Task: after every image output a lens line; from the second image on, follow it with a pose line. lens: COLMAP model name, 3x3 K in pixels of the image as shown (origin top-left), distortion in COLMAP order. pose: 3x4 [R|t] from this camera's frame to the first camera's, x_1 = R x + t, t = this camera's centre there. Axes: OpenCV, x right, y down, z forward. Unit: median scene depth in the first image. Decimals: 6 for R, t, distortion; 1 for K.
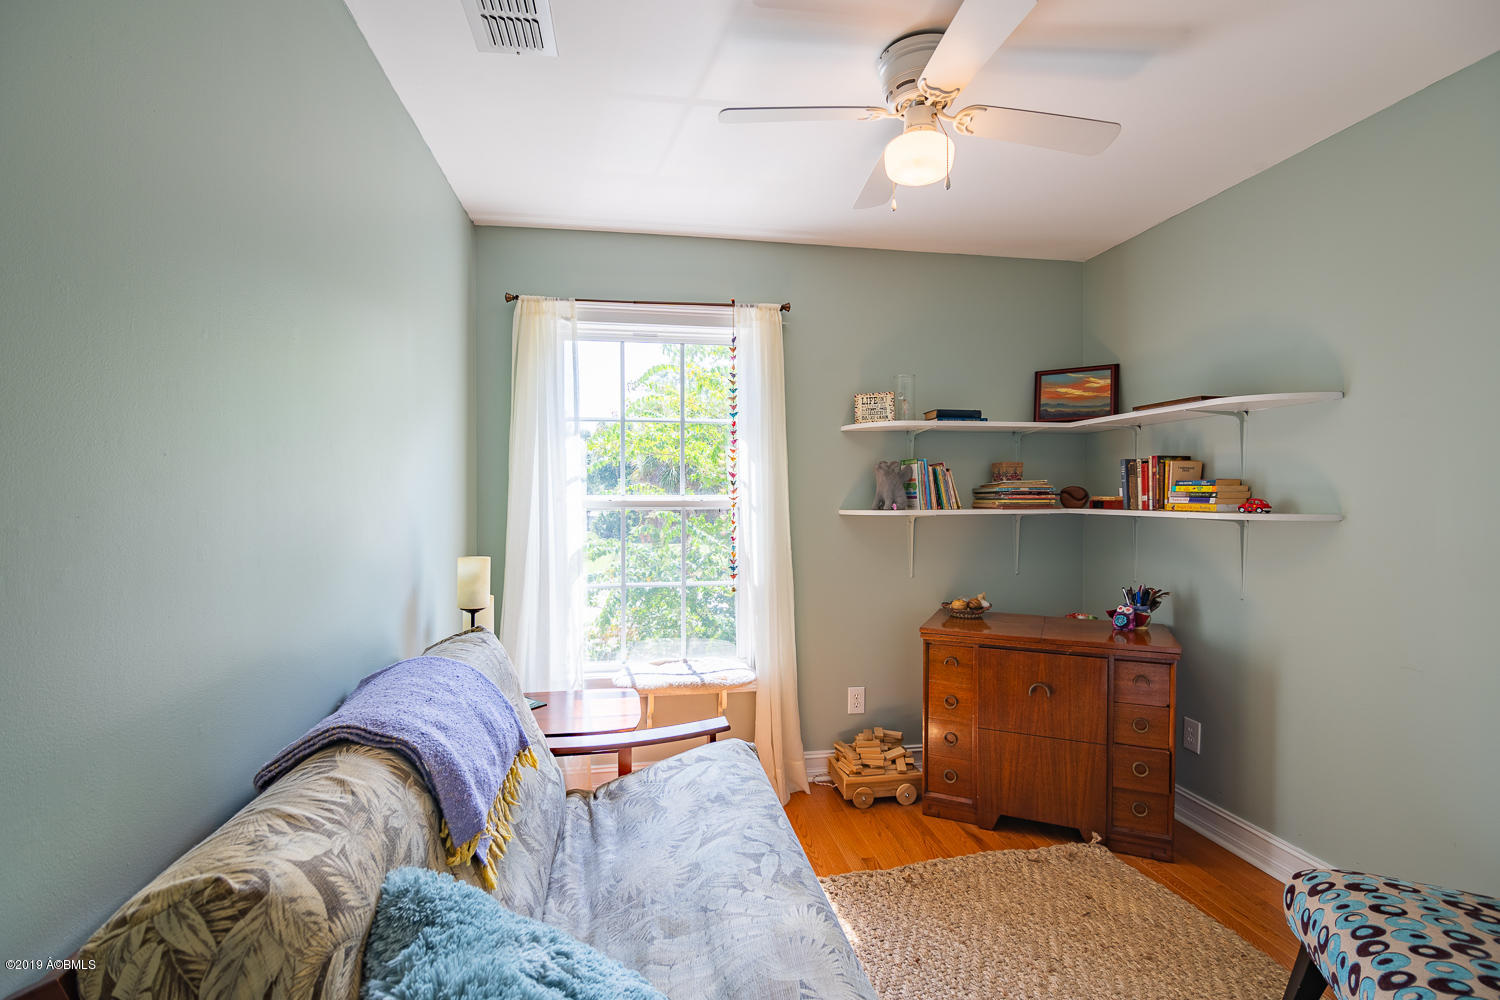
lens RADIAL K [[684.8, 0, 751.2], [0, 684.8, 495.6], [0, 0, 1]] dist [-0.010374, -0.000250]
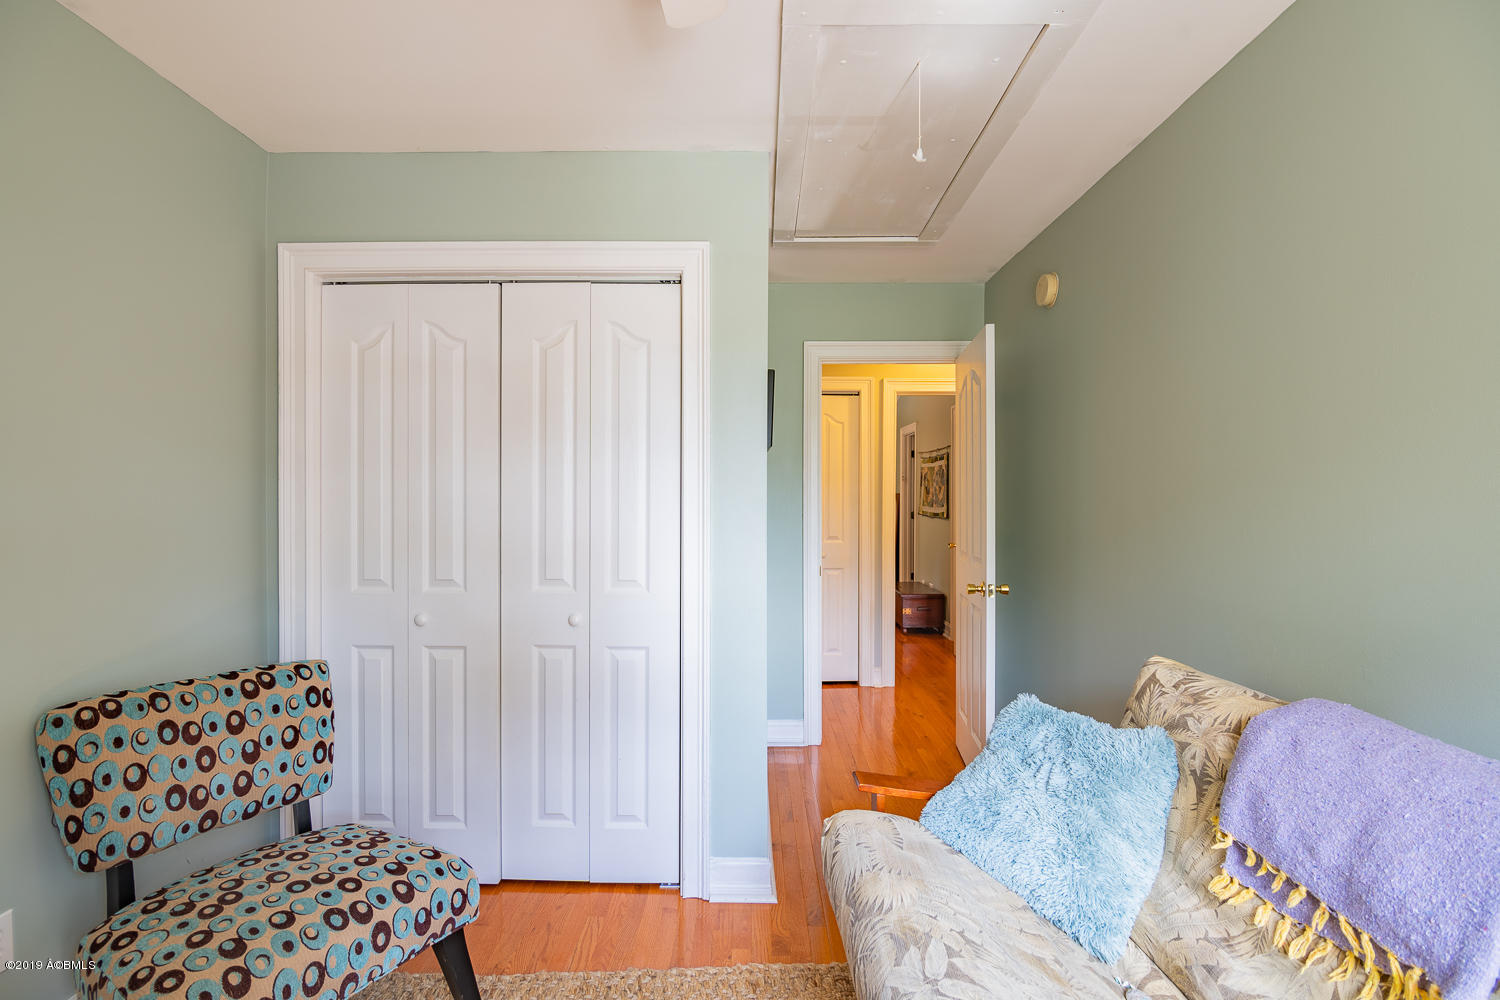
lens RADIAL K [[684.8, 0, 745.3], [0, 684.8, 498.1], [0, 0, 1]] dist [-0.010374, -0.000250]
pose [[-0.983330, -0.002126, 0.181819, 0.106585], [-0.000657, 0.999967, 0.008143, -0.006654], [-0.181830, 0.007887, -0.983298, 1.895257]]
